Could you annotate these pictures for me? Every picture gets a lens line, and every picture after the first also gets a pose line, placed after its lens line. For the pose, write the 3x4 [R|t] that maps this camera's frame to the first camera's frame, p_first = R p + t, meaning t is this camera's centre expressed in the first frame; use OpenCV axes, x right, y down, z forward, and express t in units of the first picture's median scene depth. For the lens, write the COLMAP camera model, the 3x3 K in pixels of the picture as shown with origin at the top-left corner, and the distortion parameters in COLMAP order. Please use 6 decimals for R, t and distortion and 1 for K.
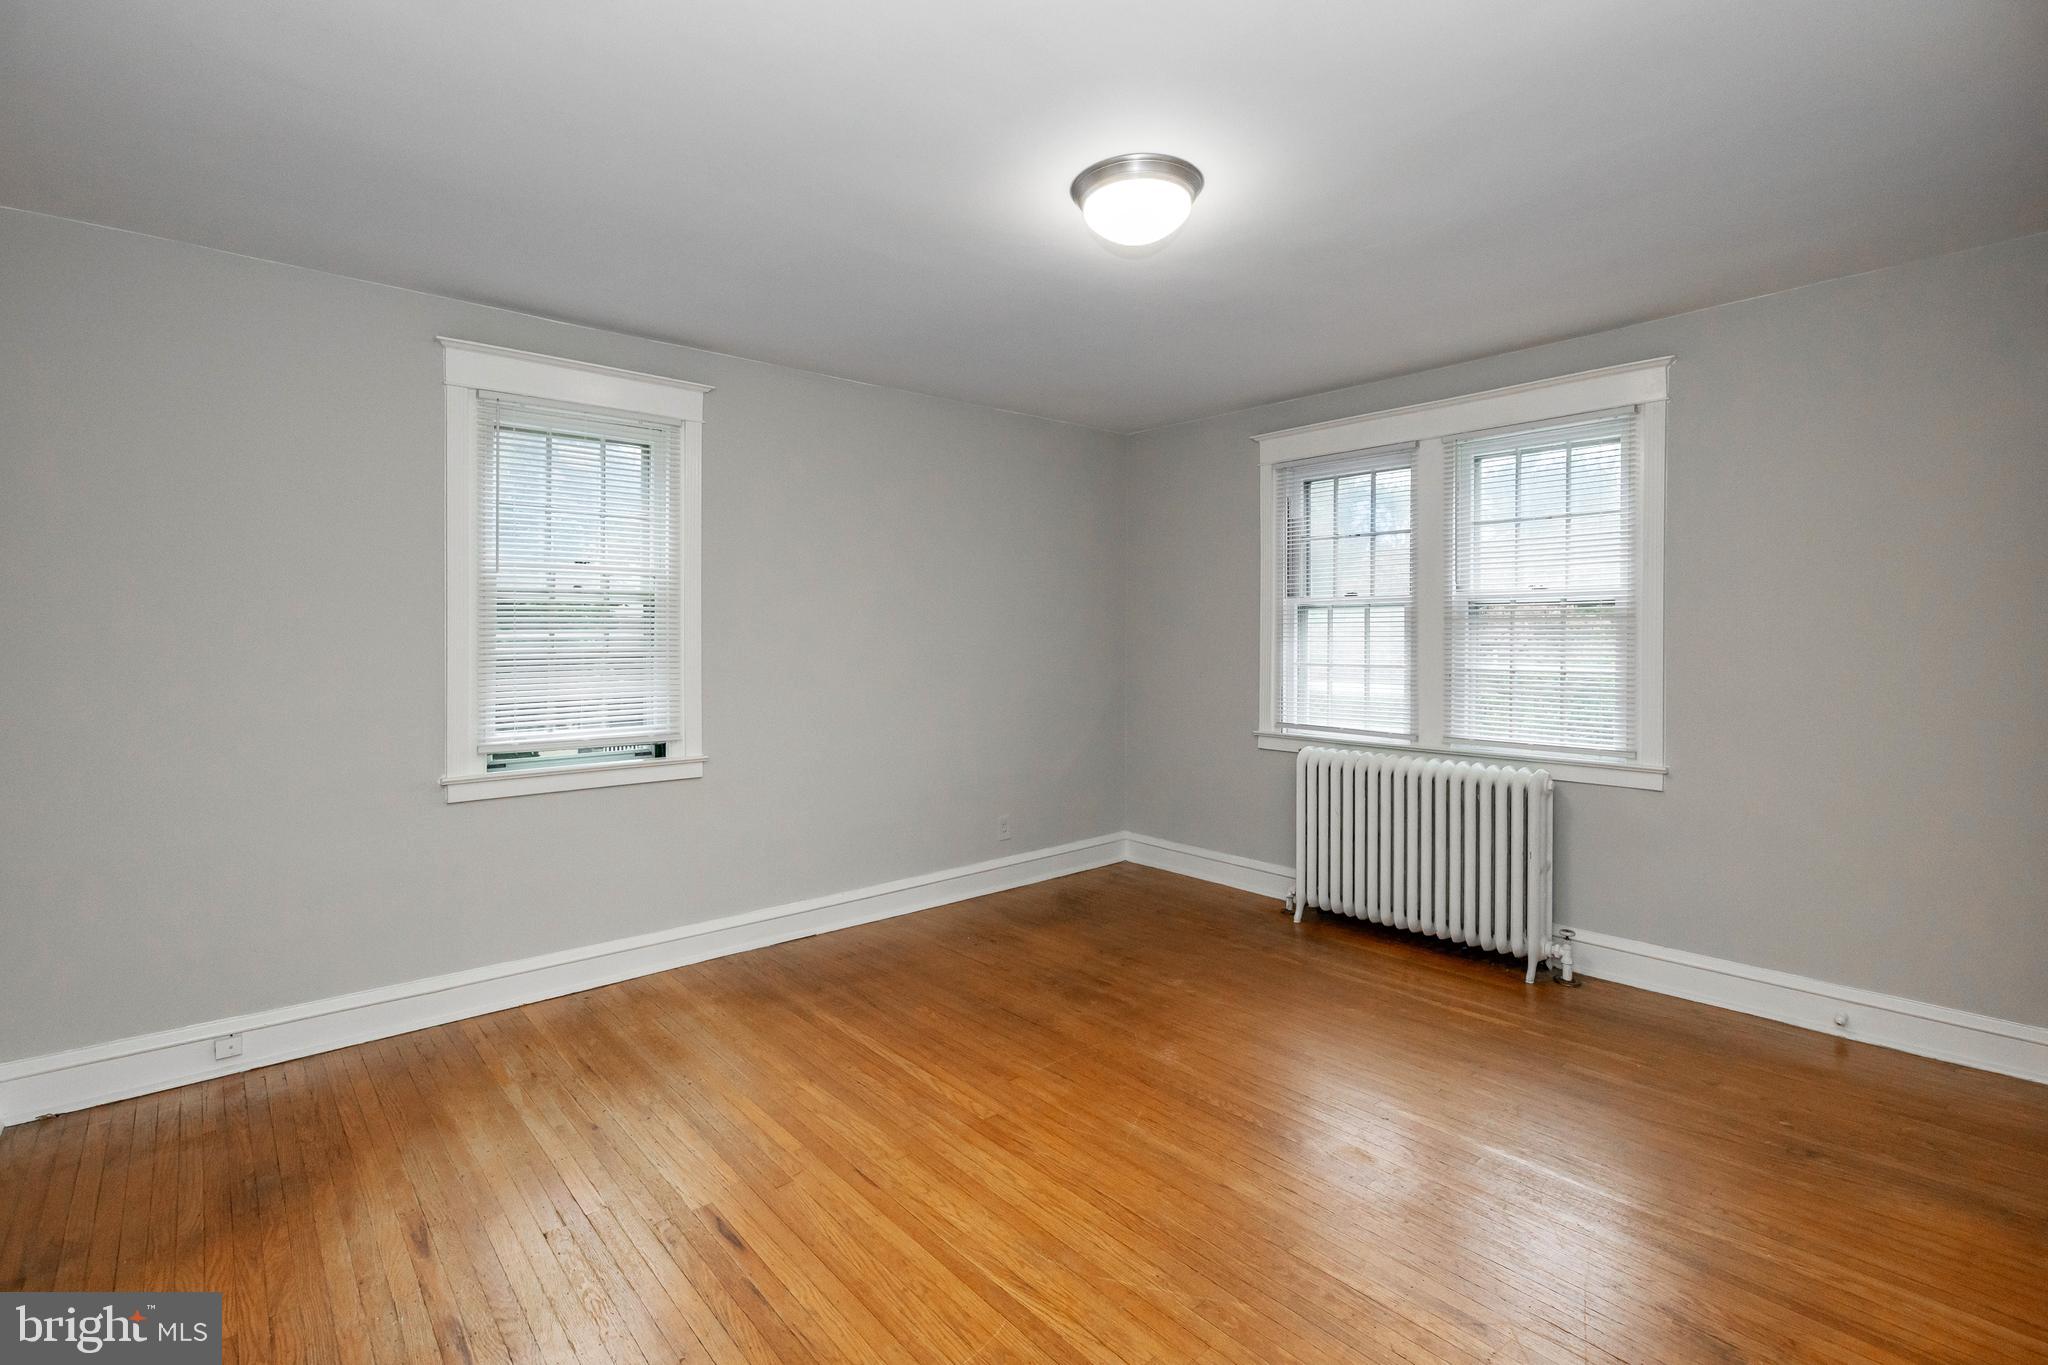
lens RADIAL K [[917.2, 0, 1250.5], [0, 917.2, 644.4], [0, 0, 1]] dist [-0.011871, 0.000816]
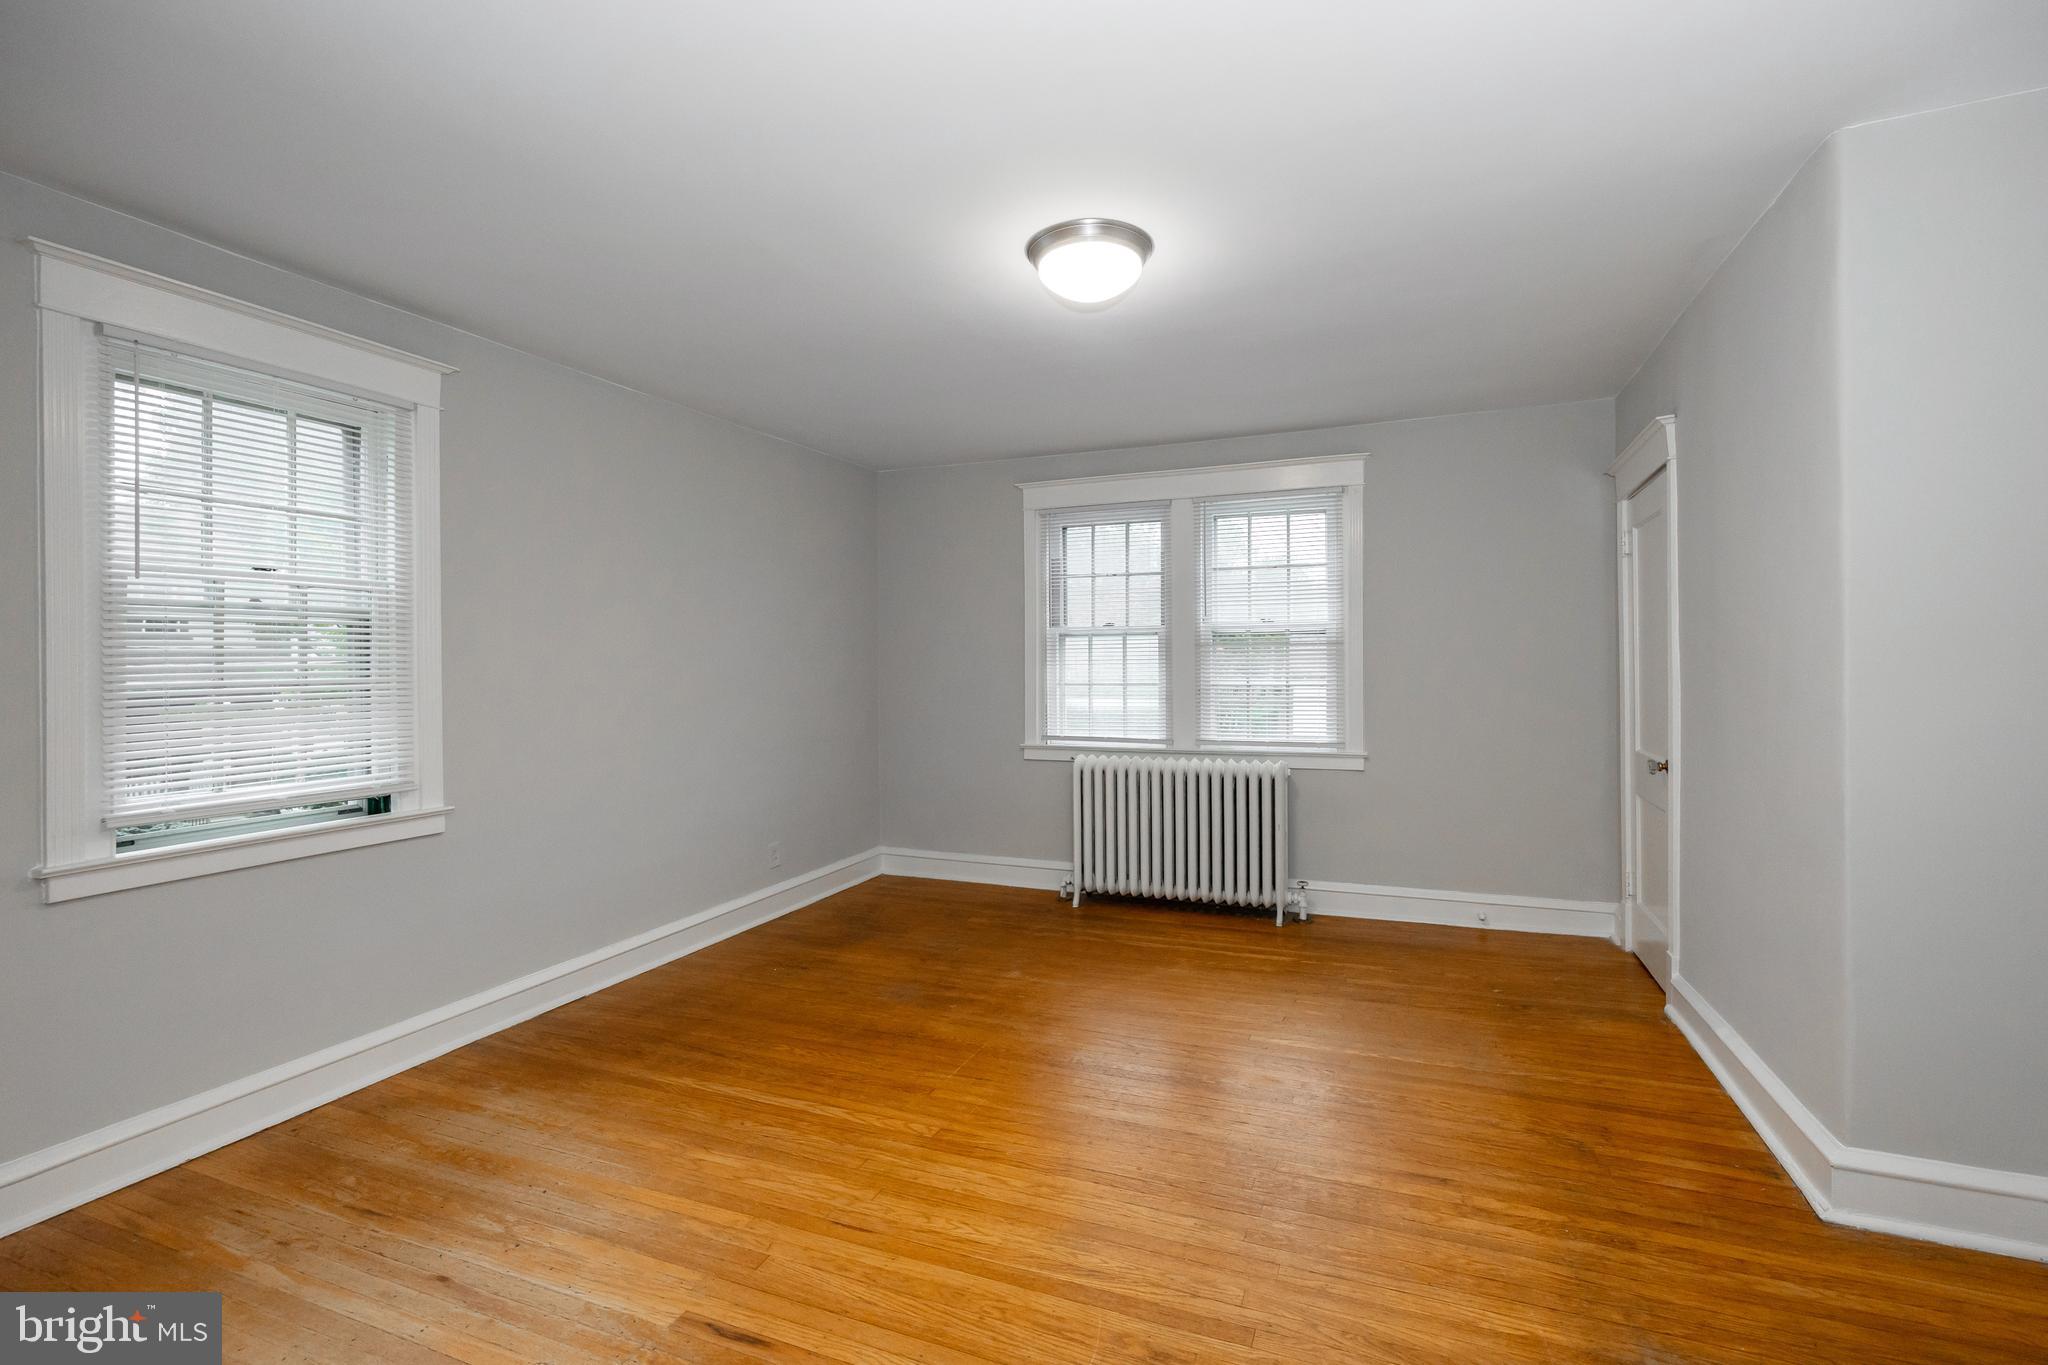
lens RADIAL K [[756.2, 0, 1201.6], [0, 756.2, 671.0], [0, 0, 1]] dist [-0.007401, 0.000491]
pose [[0.906001, -0.013951, 0.423046, -0.287424], [0.013149, 0.999902, 0.004815, 0.003540], [-0.423071, 0.001200, 0.906096, 0.091952]]
